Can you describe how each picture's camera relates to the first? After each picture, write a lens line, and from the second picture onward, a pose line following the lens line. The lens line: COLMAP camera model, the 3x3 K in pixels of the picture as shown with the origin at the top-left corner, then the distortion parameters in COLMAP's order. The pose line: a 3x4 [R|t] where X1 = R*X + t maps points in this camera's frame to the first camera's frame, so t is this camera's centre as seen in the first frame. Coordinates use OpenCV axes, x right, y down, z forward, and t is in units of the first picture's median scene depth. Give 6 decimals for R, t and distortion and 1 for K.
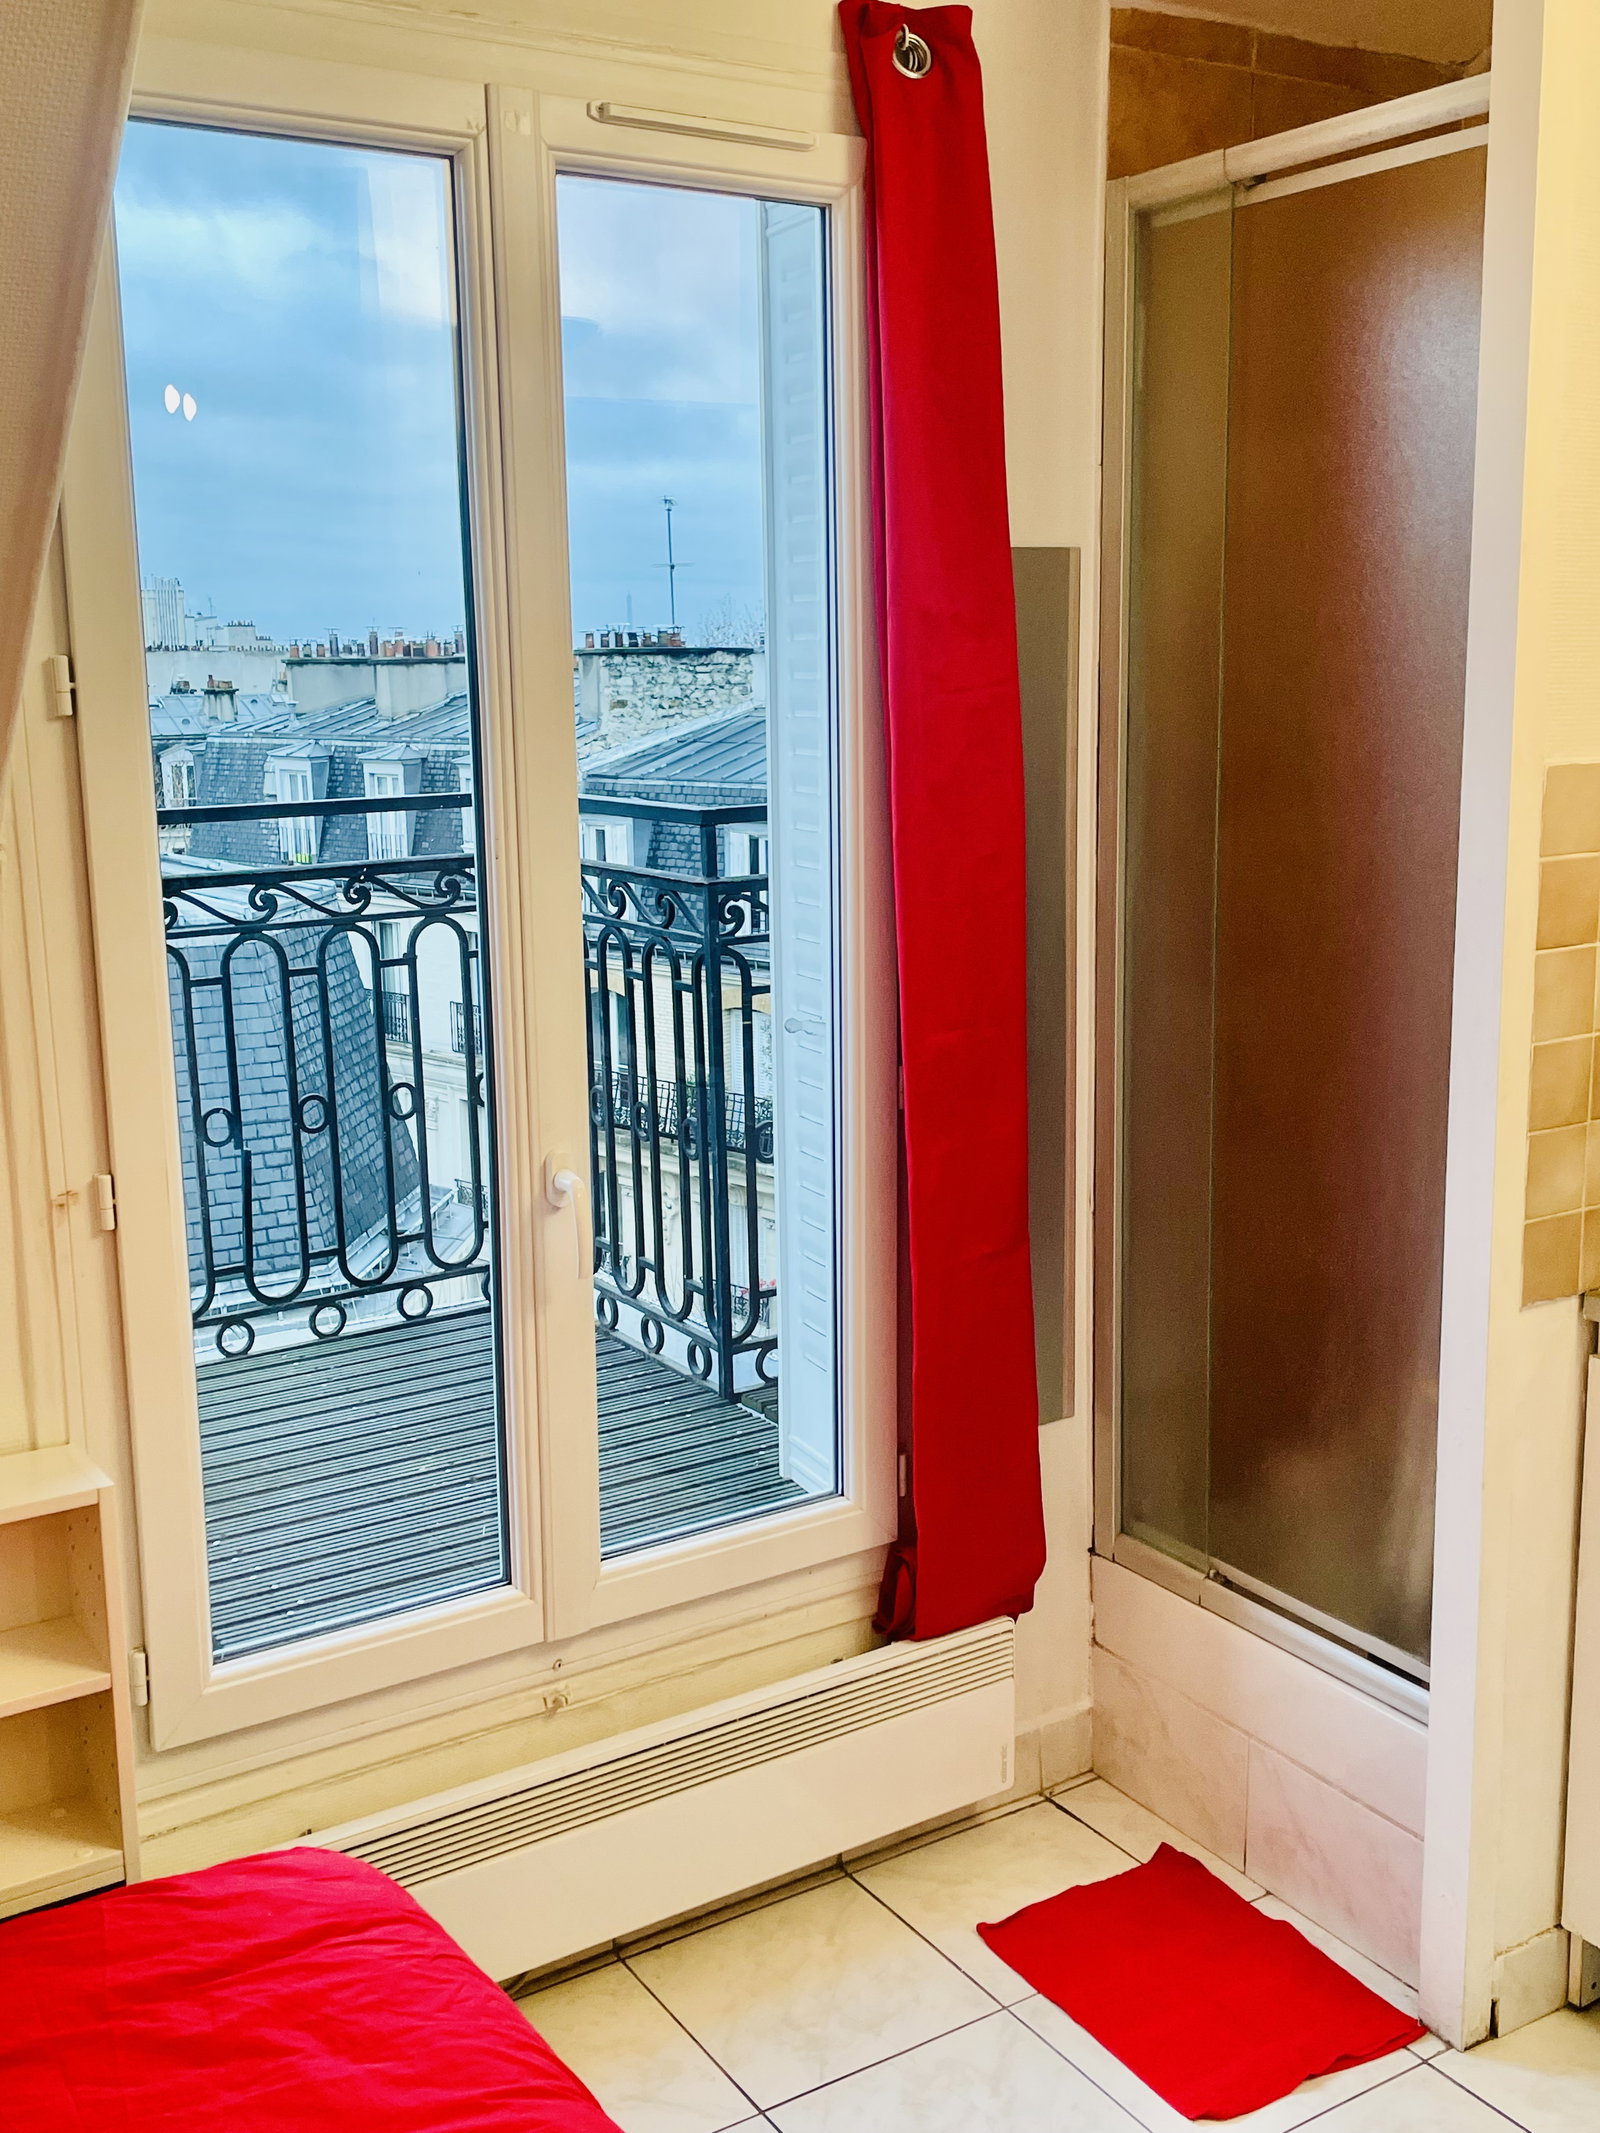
lens RADIAL K [[2120.7, 0, 800.0], [0, 2120.7, 1066.5], [0, 0, 1]] dist [0.012777, 0.002780]
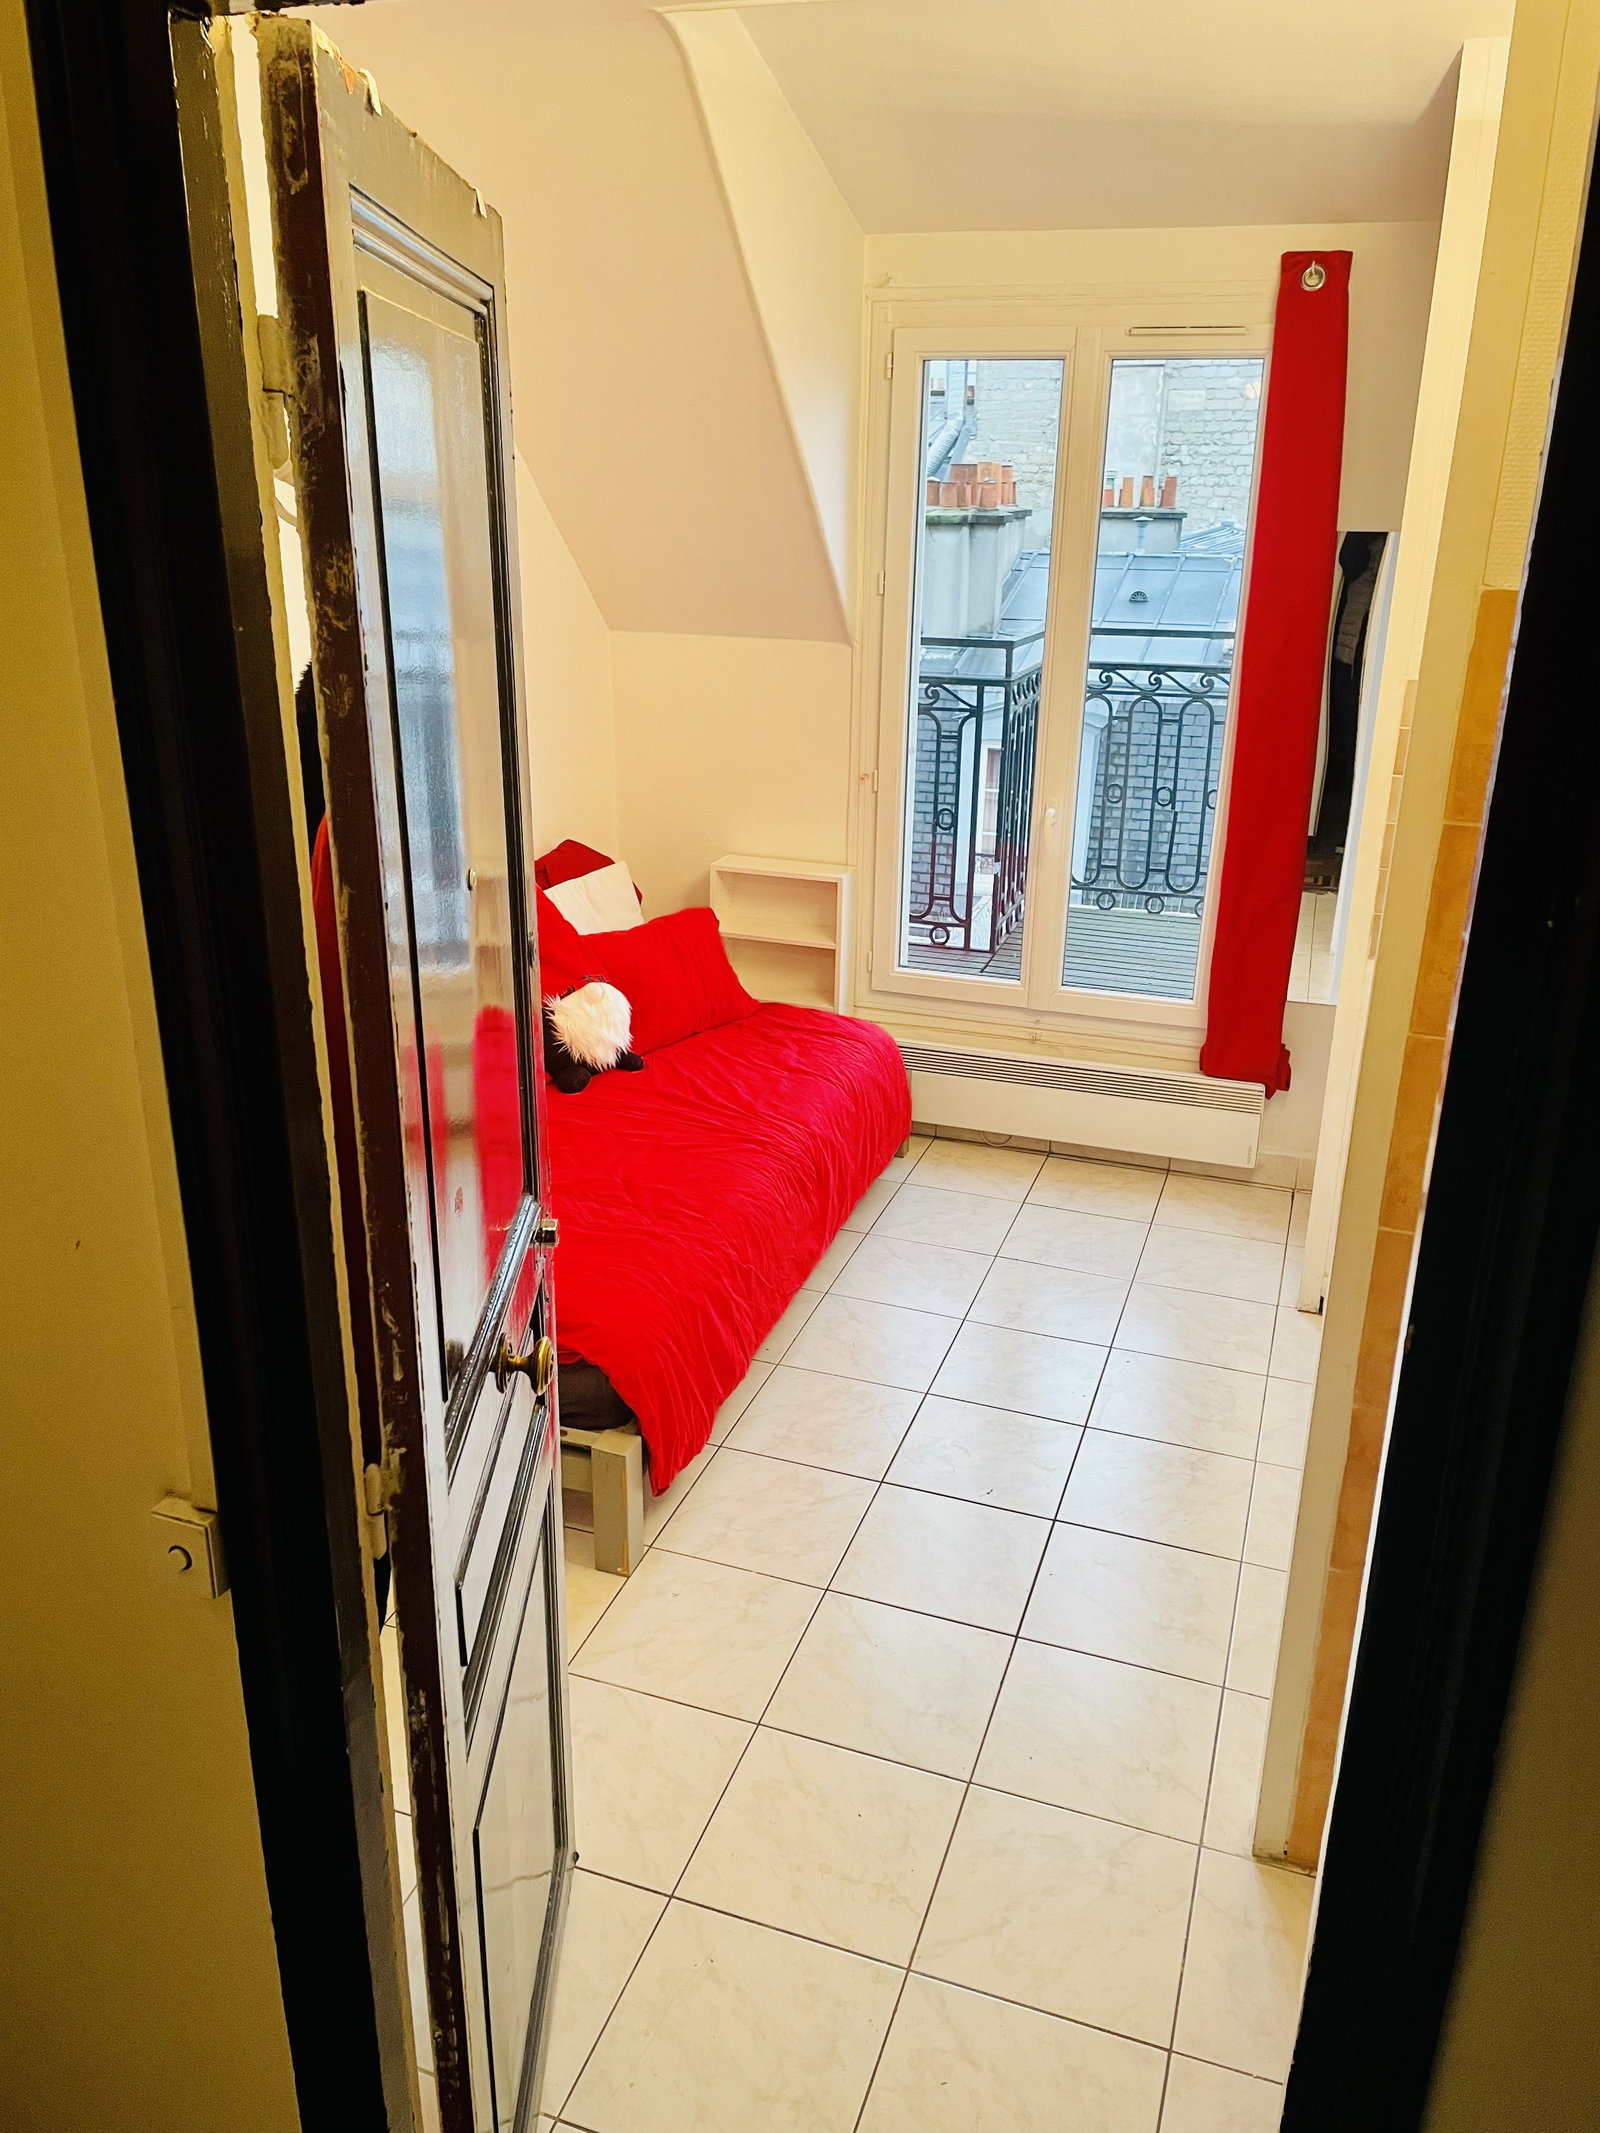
lens RADIAL K [[1623.2, 0, 800.0], [0, 1623.2, 1066.5], [0, 0, 1]] dist [0.001444, -0.000607]
pose [[0.623118, 0.294079, -0.724736, 0.933063], [-0.167402, 0.955293, 0.243703, -0.057821], [0.764003, -0.030533, 0.644490, -0.322358]]
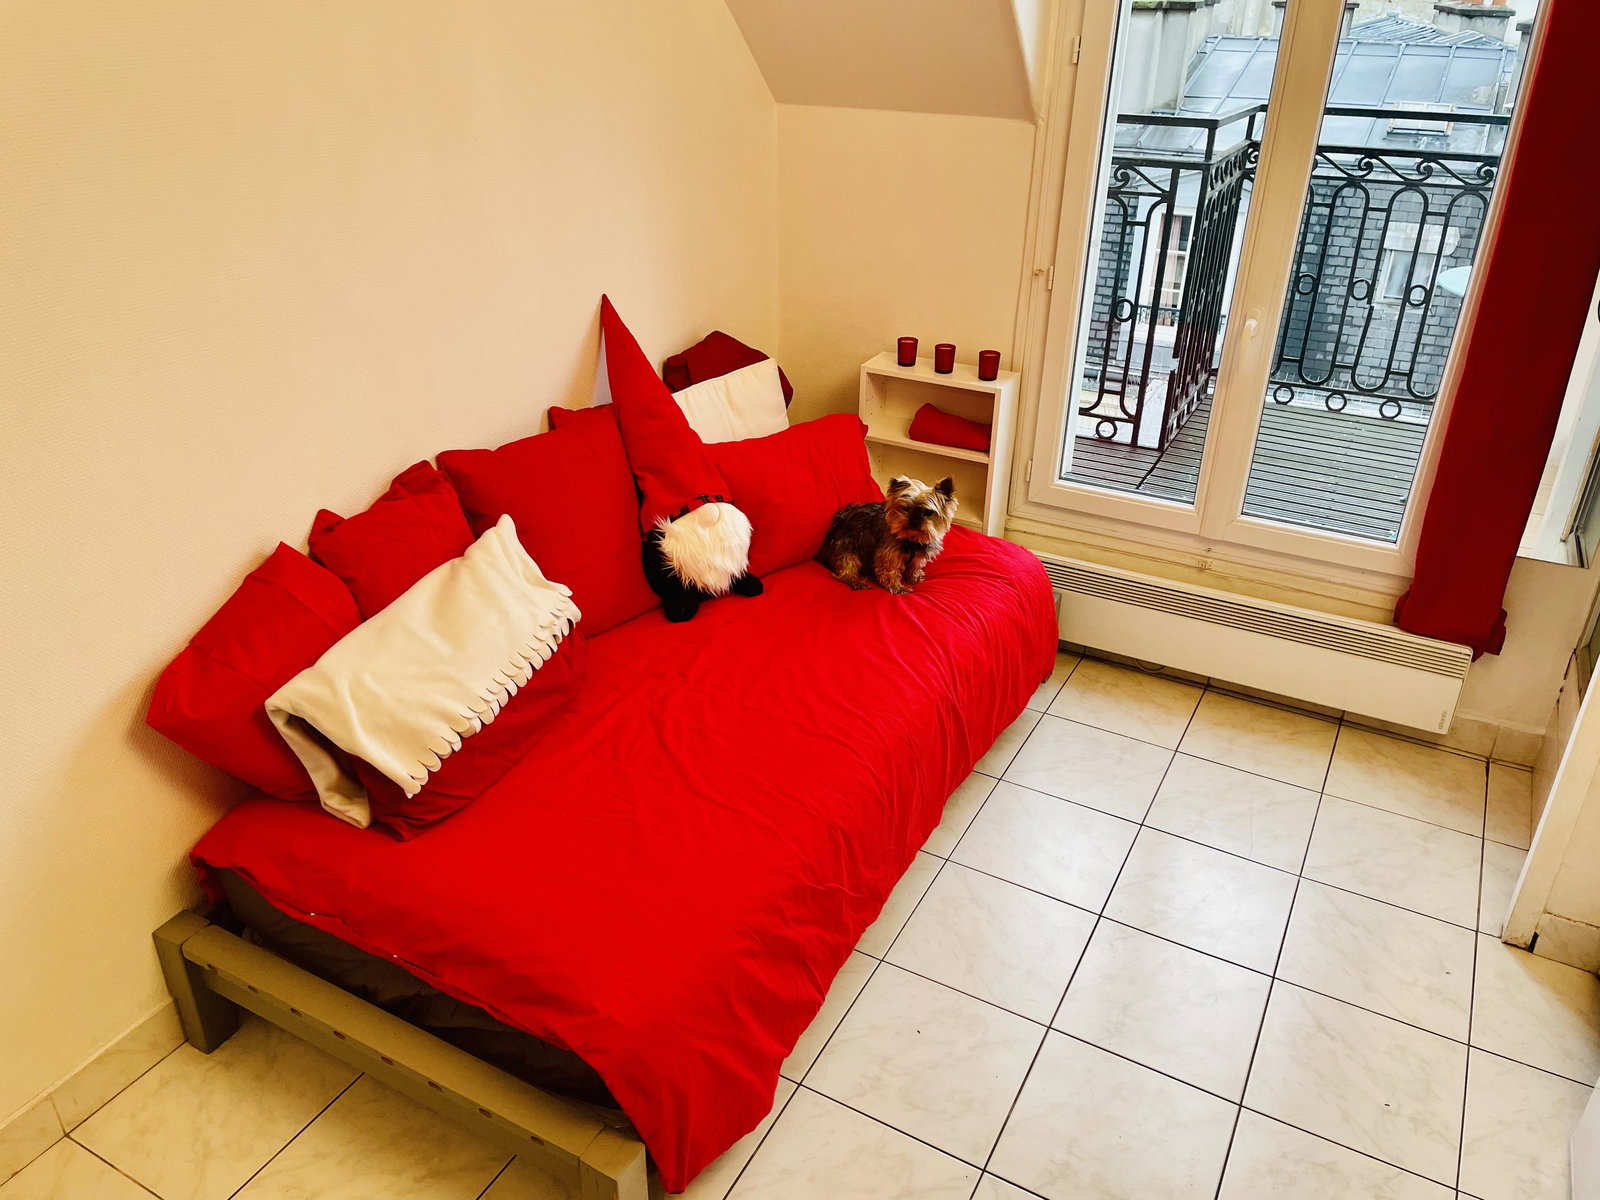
lens RADIAL K [[1217.6, 0, 774.8], [0, 1217.6, 566.2], [0, 0, 1]] dist [0.001444, -0.000607]
pose [[0.473124, 0.409119, -0.780241, 0.582164], [-0.182327, 0.911932, 0.367611, -0.068616], [0.861923, -0.031667, 0.506050, -0.002941]]
